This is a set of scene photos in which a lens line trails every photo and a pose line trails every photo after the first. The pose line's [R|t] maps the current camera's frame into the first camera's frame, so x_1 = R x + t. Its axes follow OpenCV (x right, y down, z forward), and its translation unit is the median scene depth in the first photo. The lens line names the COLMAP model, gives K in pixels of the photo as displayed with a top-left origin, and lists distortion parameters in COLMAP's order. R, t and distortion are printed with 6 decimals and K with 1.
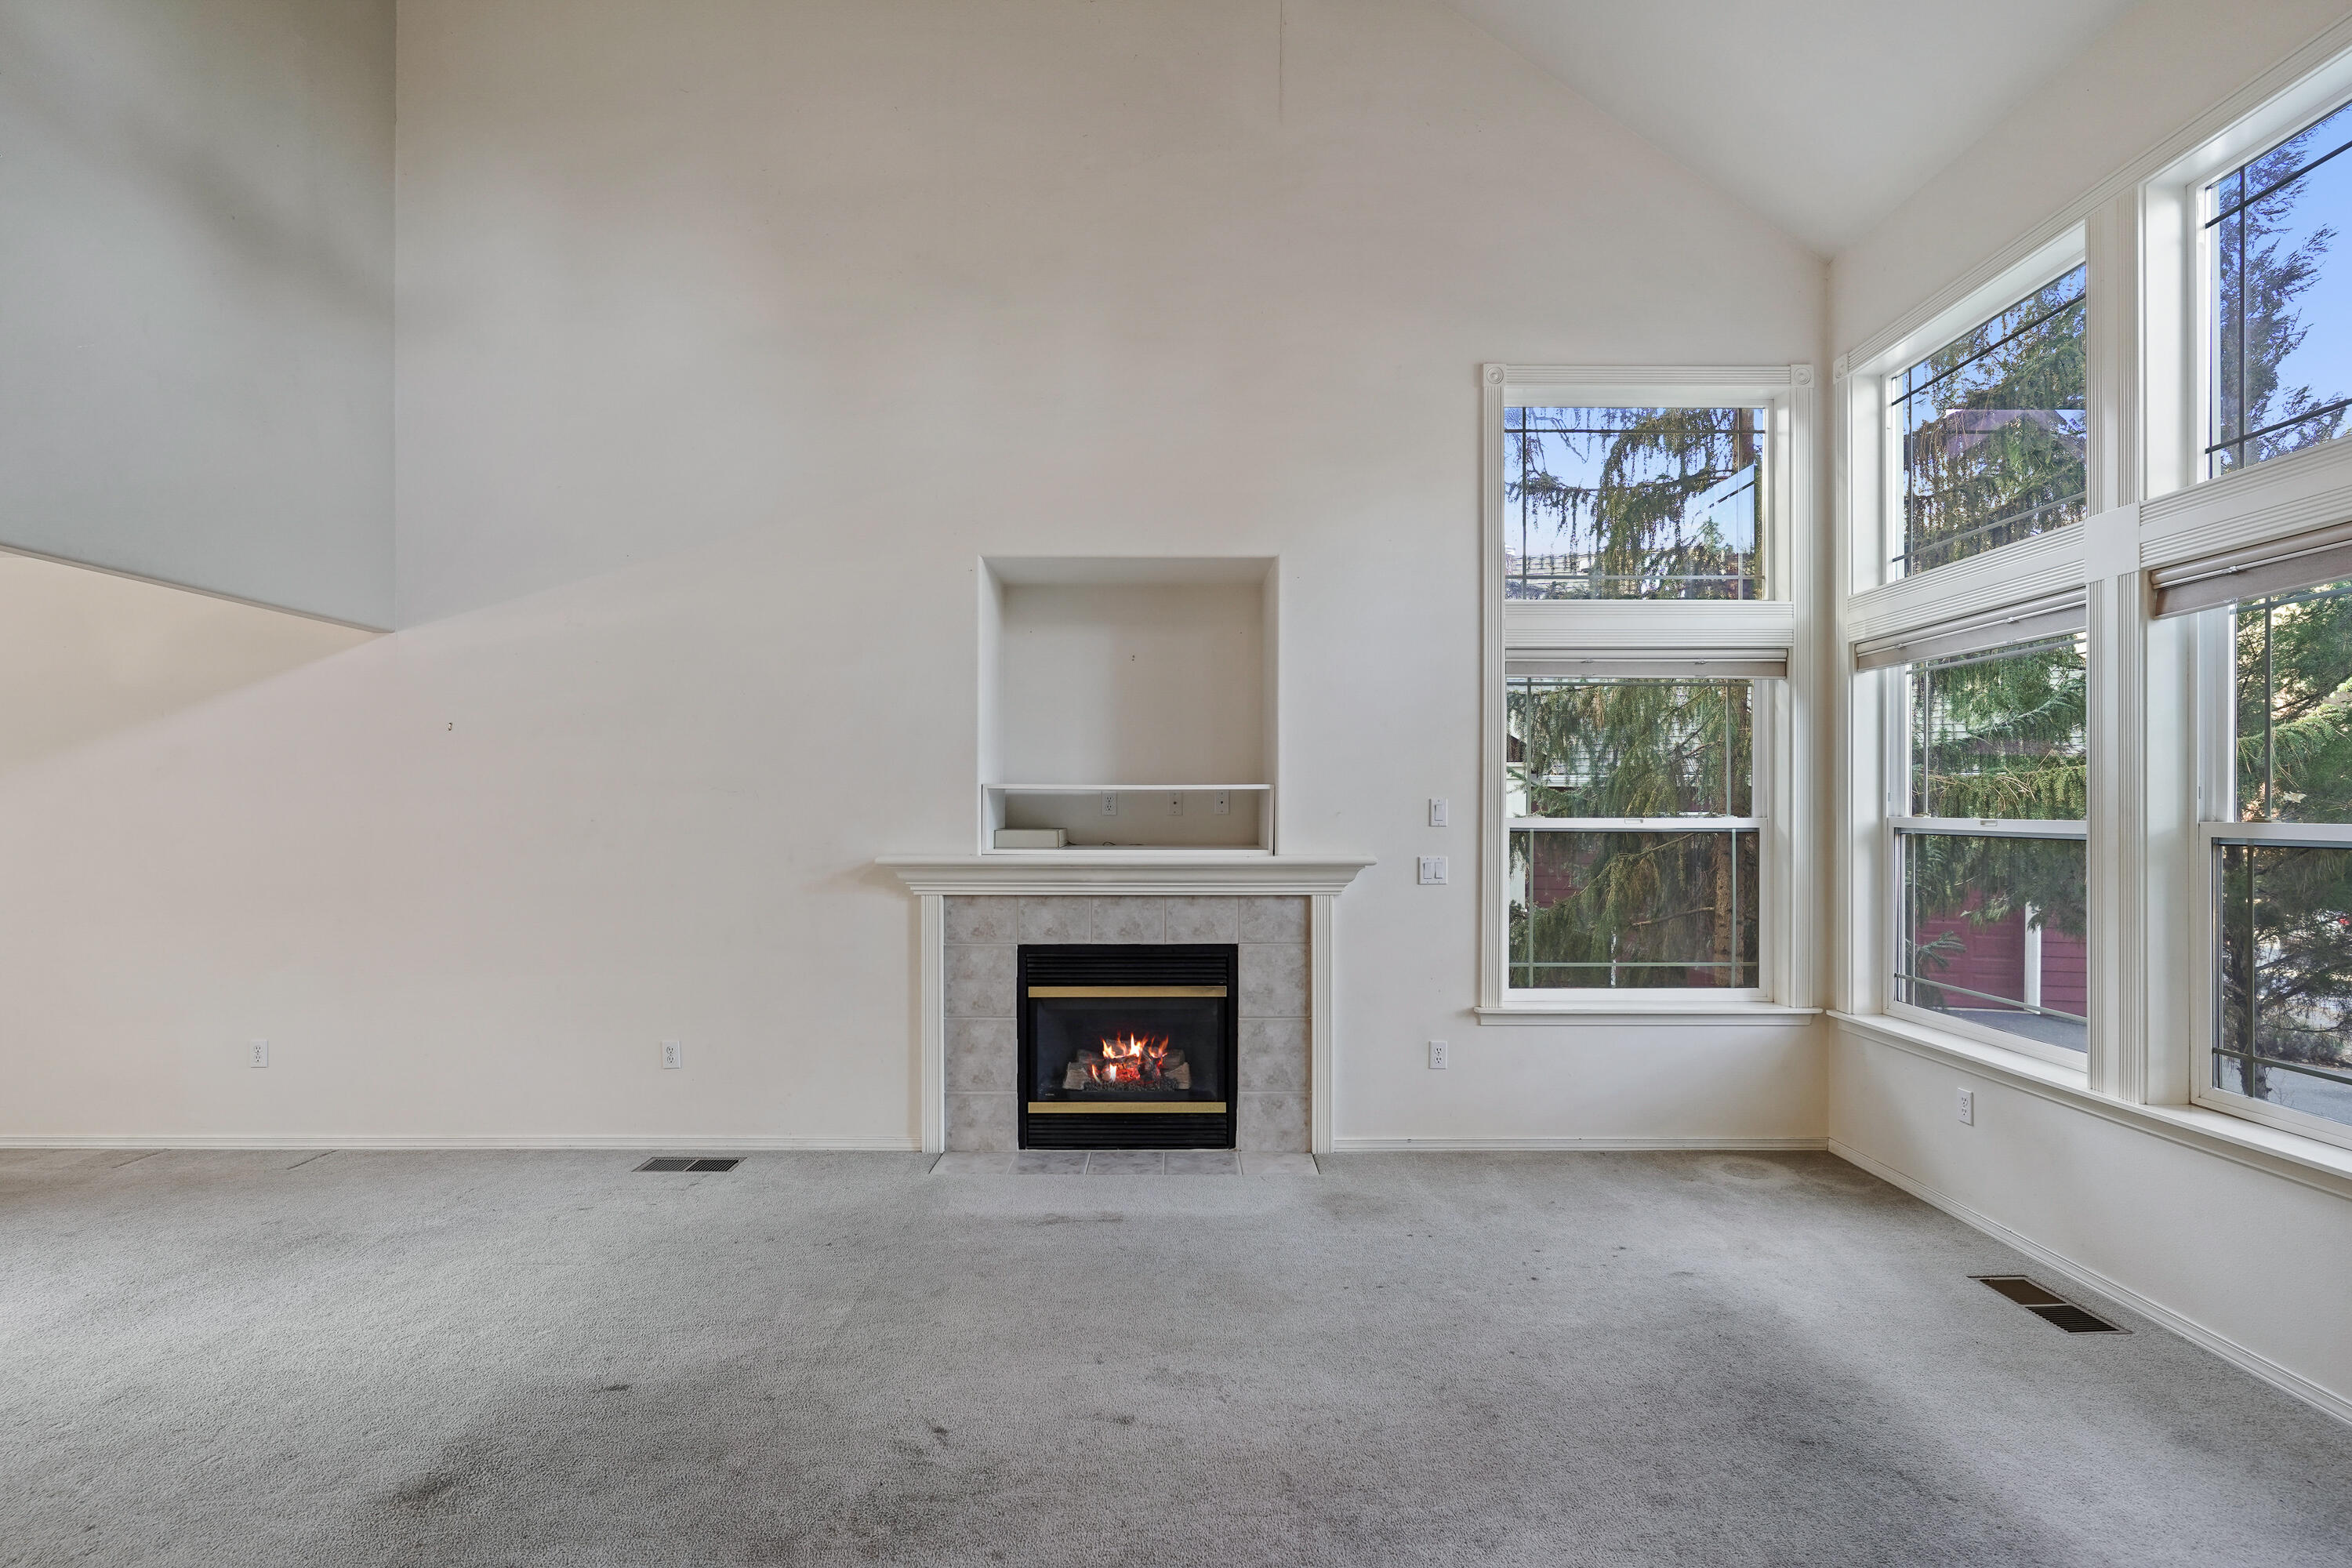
lens RADIAL K [[1141.0, 0, 1176.1], [0, 1141.0, 816.0], [0, 0, 1]] dist [-0.004878, 0.003806]
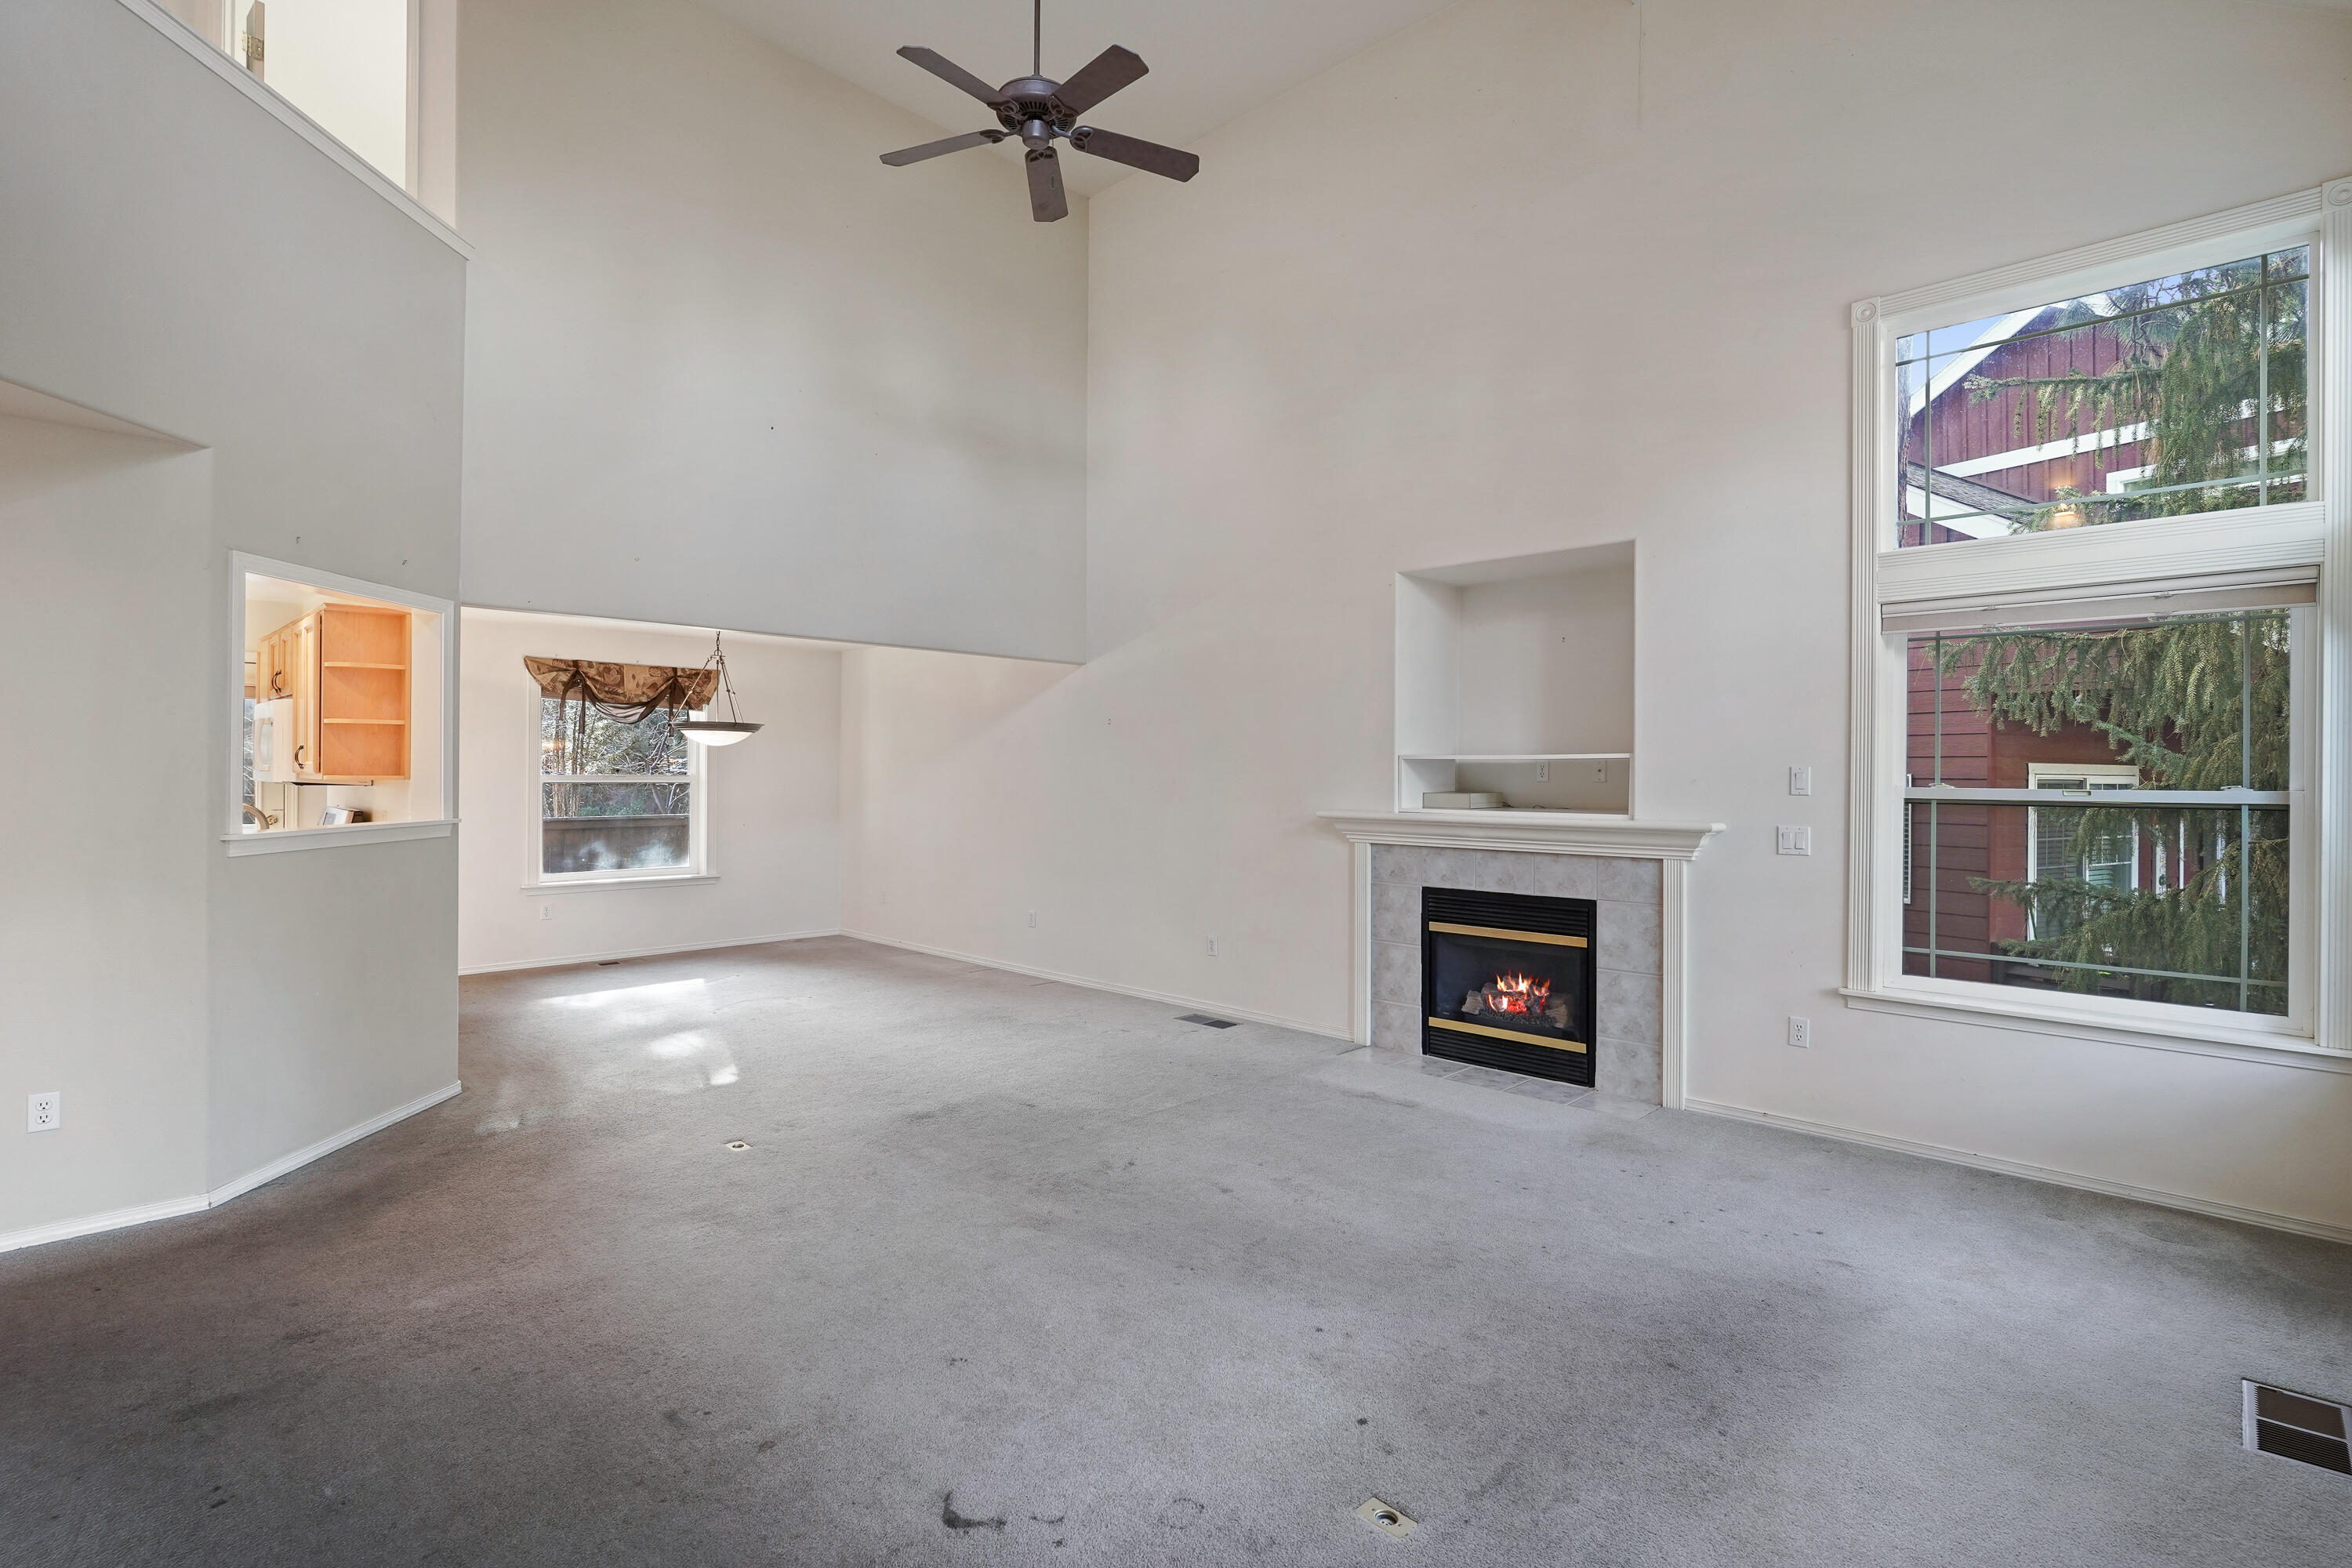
lens RADIAL K [[1141.0, 0, 1181.4], [0, 1141.0, 778.6], [0, 0, 1]] dist [-0.004878, 0.003806]
pose [[0.715653, 0.006239, -0.698428, 0.530264], [-0.006879, 0.999975, 0.001883, -0.003326], [0.698422, 0.003457, 0.715678, -0.055676]]
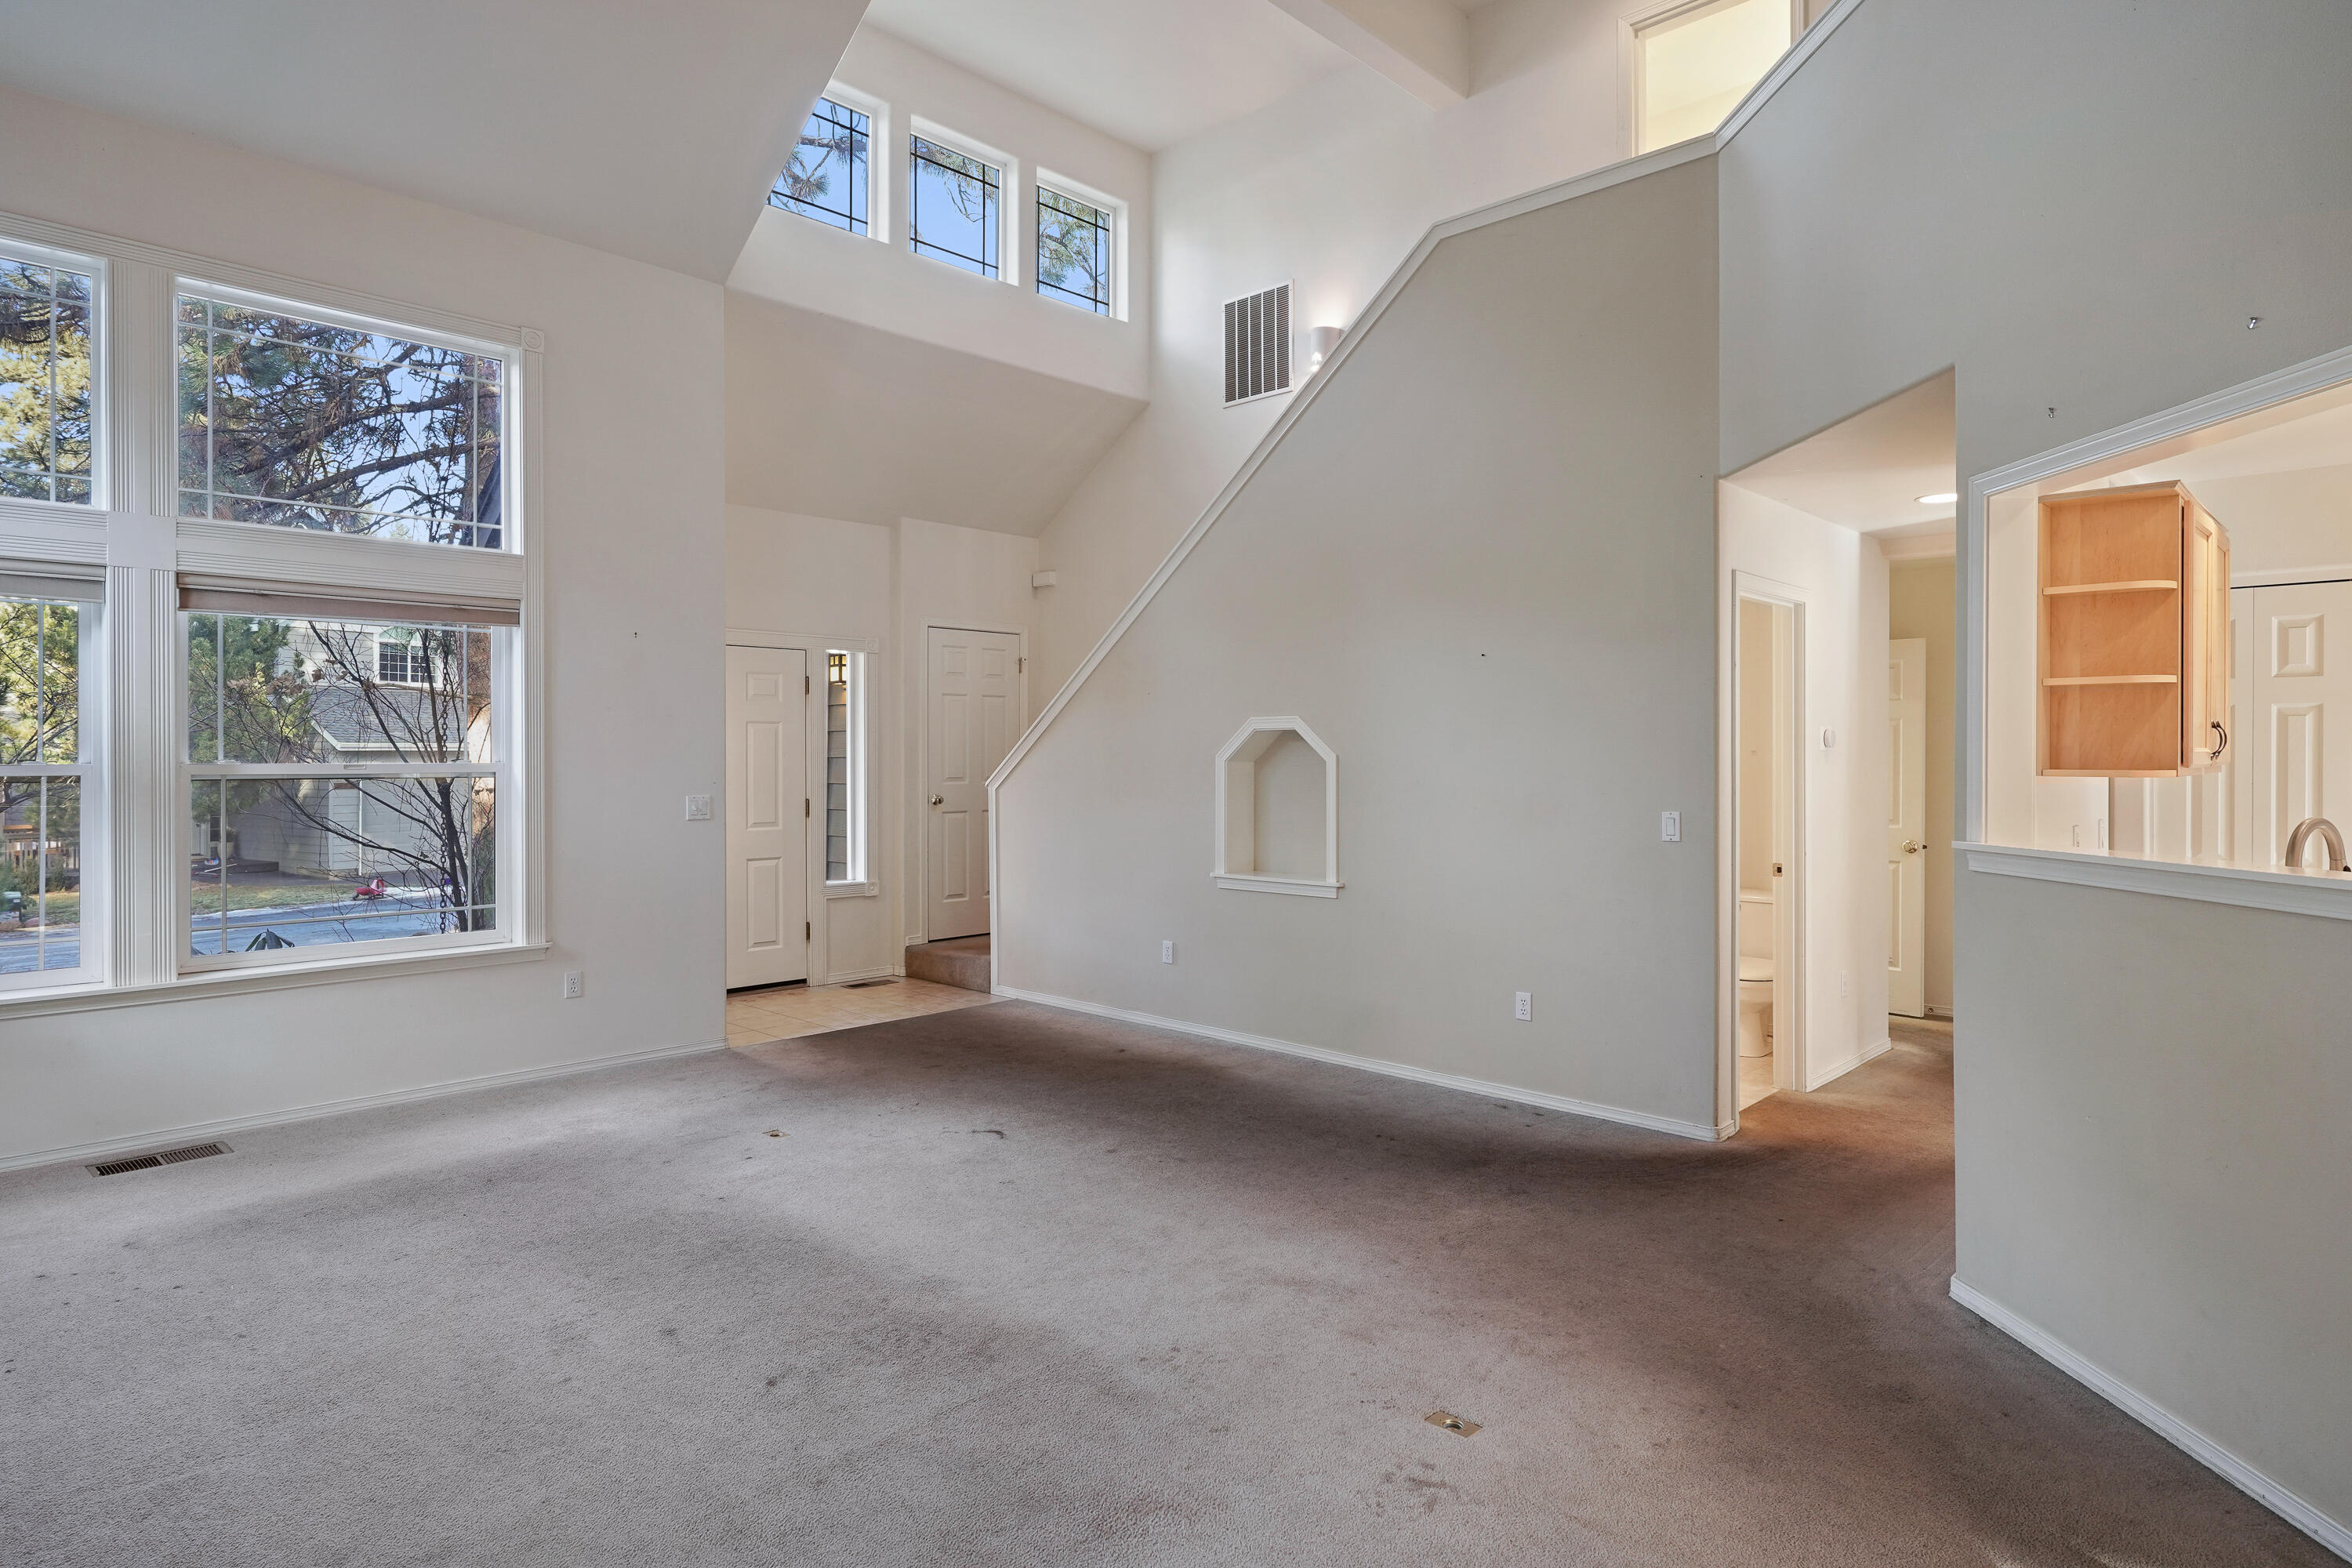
lens RADIAL K [[1305.8, 0, 1172.9], [0, 1305.8, 765.9], [0, 0, 1]] dist [-0.000871, -0.001003]
pose [[-0.714123, -0.009763, 0.699952, -0.693027], [-0.000248, 0.999906, 0.013693, -0.009382], [-0.700020, 0.009605, -0.714059, 0.865067]]
